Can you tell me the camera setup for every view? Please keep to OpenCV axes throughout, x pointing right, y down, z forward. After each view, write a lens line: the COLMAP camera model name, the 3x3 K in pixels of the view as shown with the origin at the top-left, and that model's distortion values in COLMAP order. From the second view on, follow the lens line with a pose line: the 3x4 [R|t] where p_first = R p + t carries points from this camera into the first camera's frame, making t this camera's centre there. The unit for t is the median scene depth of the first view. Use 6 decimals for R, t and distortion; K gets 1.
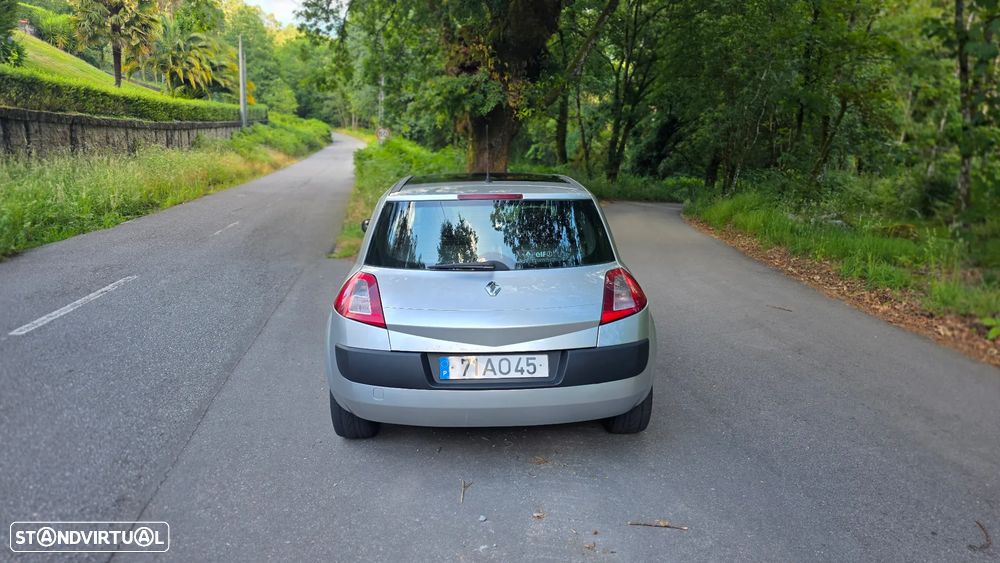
lens RADIAL K [[658.9, 0, 493.1], [0, 658.9, 277.1], [0, 0, 1]] dist [0.101810, -0.100876]
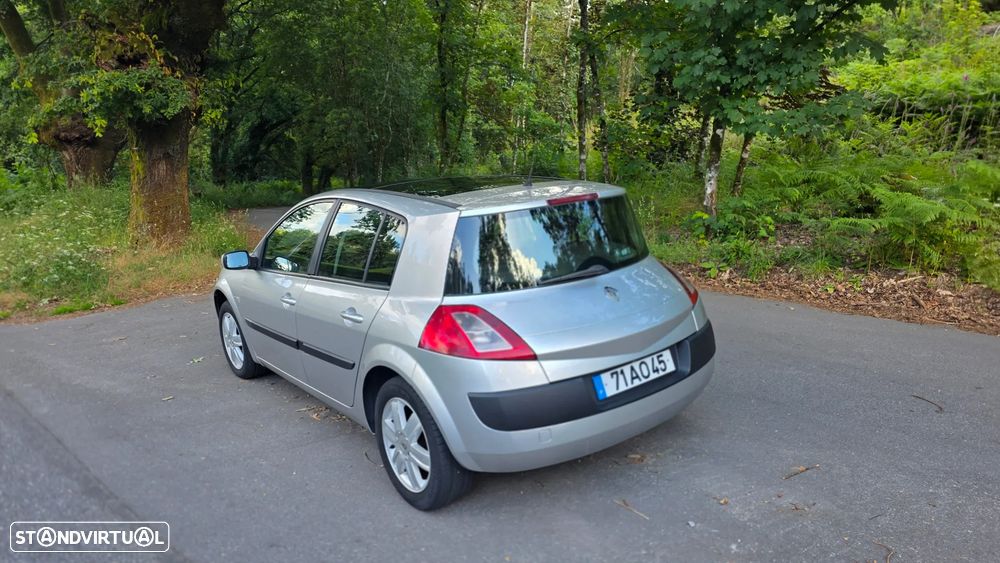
lens RADIAL K [[679.0, 0, 504.8], [0, 679.0, 276.2], [0, 0, 1]] dist [0.042533, -0.043139]
pose [[0.807382, -0.158054, 0.568466, -0.646254], [0.162469, 0.985762, 0.043325, -0.071553], [-0.567220, 0.057378, 0.821565, 0.269720]]
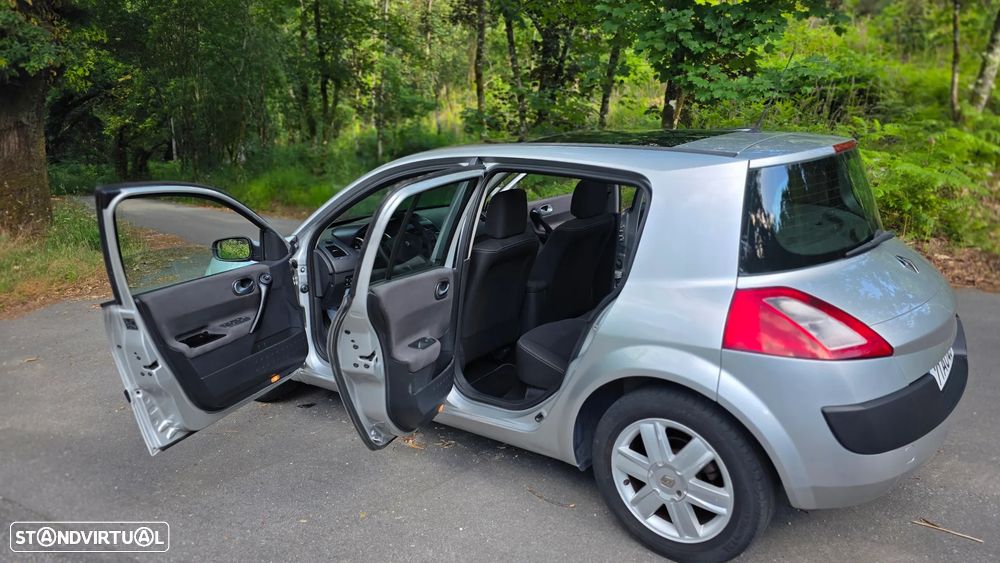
lens RADIAL K [[681.4, 0, 499.9], [0, 681.4, 272.8], [0, 0, 1]] dist [0.041170, -0.059912]
pose [[0.645257, -0.199165, 0.737547, -0.843322], [0.185612, 0.977363, 0.101538, -0.133486], [-0.741074, 0.071380, 0.667618, 0.783438]]
